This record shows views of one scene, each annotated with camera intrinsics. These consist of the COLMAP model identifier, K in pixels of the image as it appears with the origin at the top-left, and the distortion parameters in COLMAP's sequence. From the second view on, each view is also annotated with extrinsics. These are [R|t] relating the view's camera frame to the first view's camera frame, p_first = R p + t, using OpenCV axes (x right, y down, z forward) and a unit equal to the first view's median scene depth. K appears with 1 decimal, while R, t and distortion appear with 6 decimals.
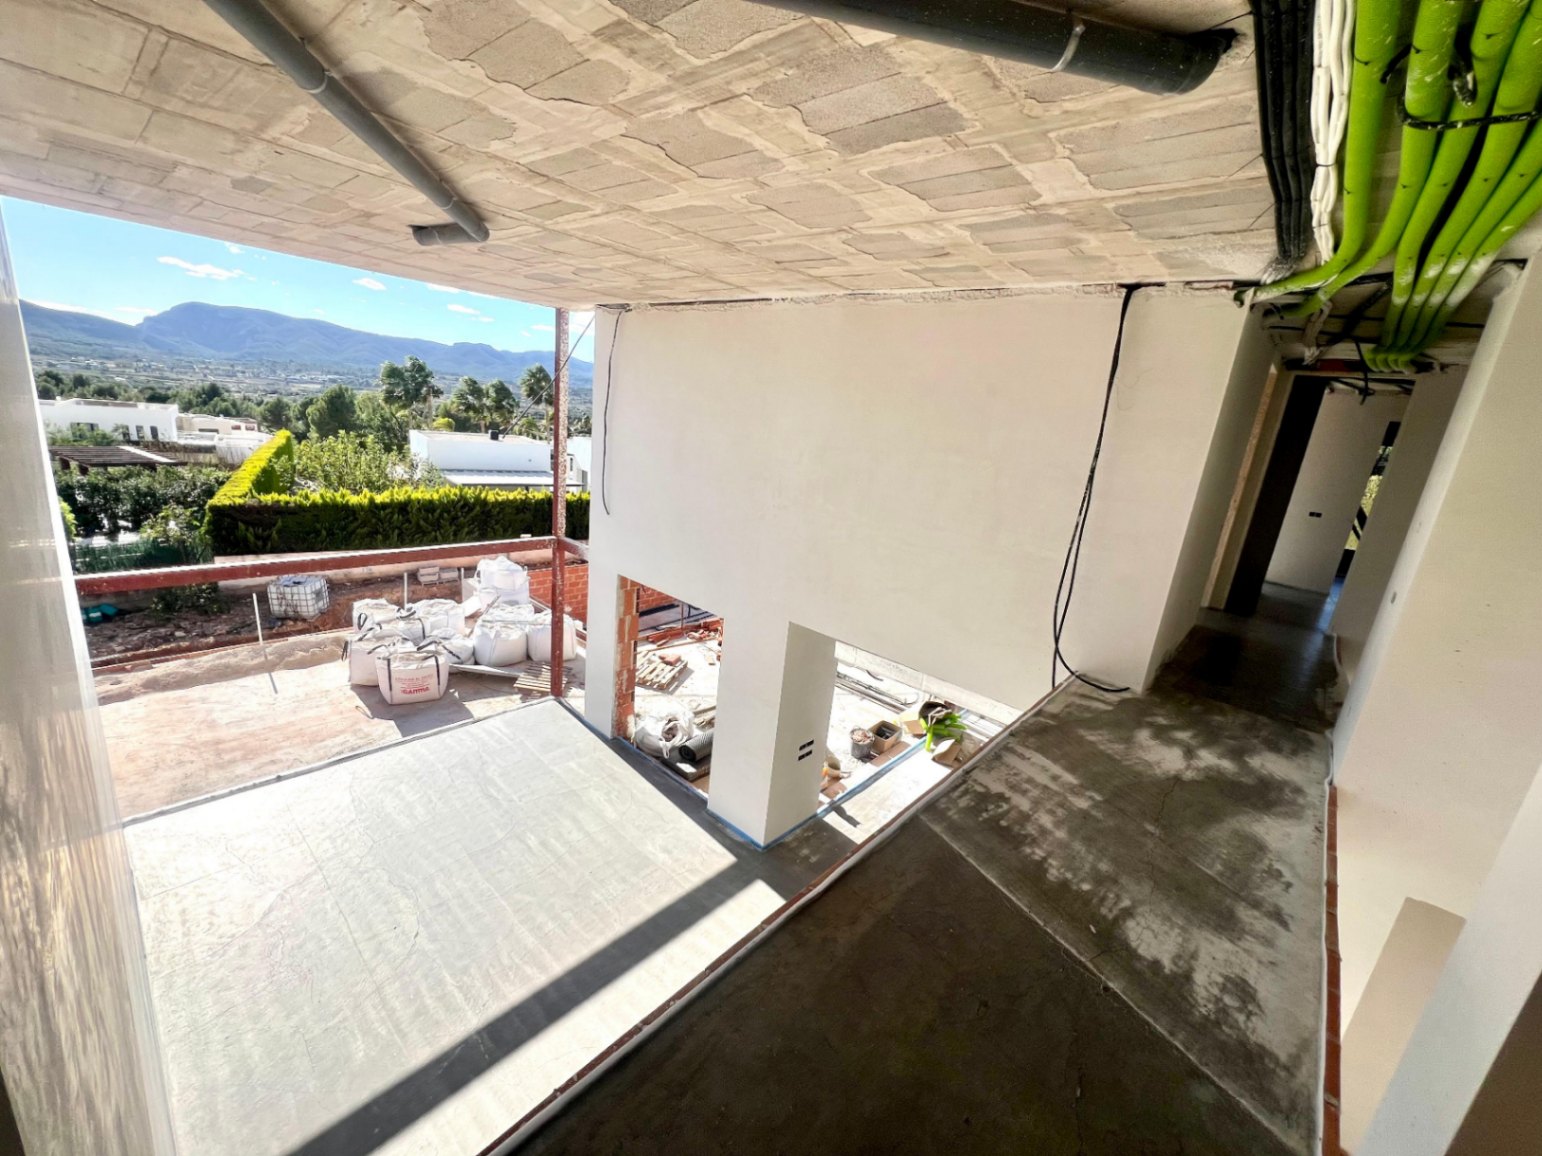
lens RADIAL K [[618.1, 0, 777.2], [0, 618.1, 571.8], [0, 0, 1]] dist [0.001121, 0.000201]
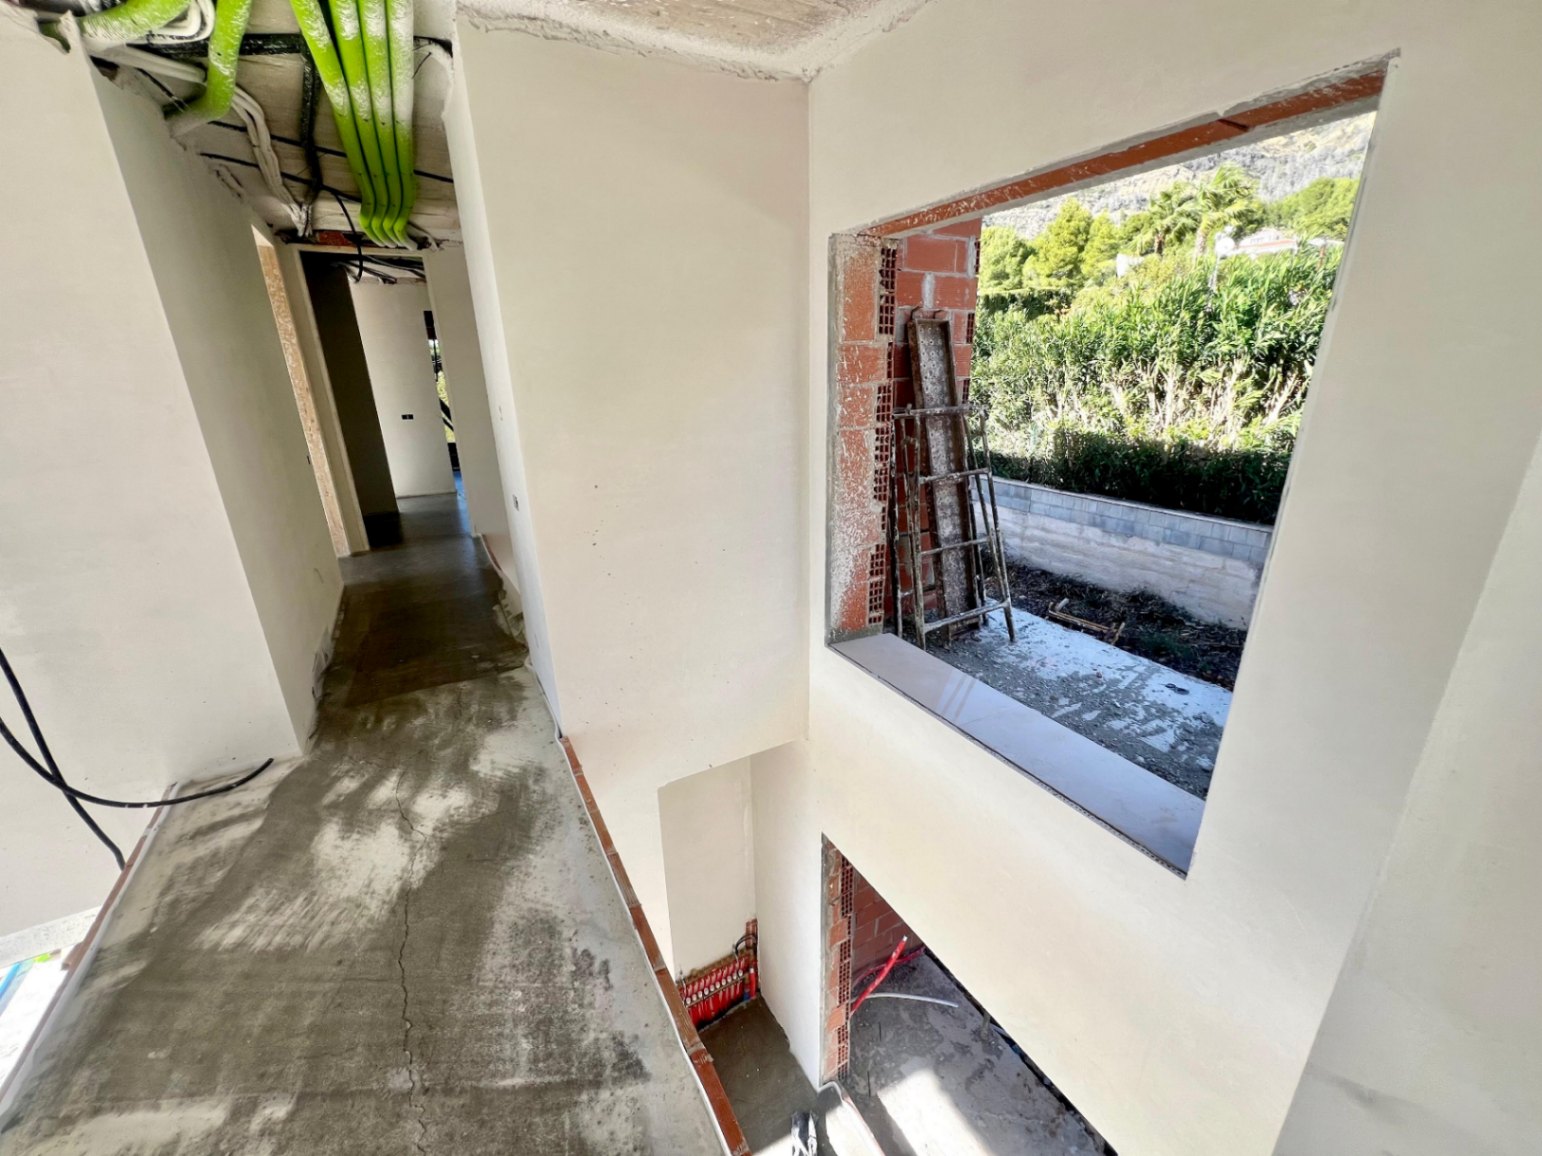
lens RADIAL K [[618.1, 0, 771.2], [0, 618.1, 574.9], [0, 0, 1]] dist [0.001121, 0.000201]
pose [[0.322278, -0.410056, 0.853224, 0.309080], [0.293540, 0.900175, 0.321745, -0.032720], [-0.899984, 0.146764, 0.410474, 0.315109]]
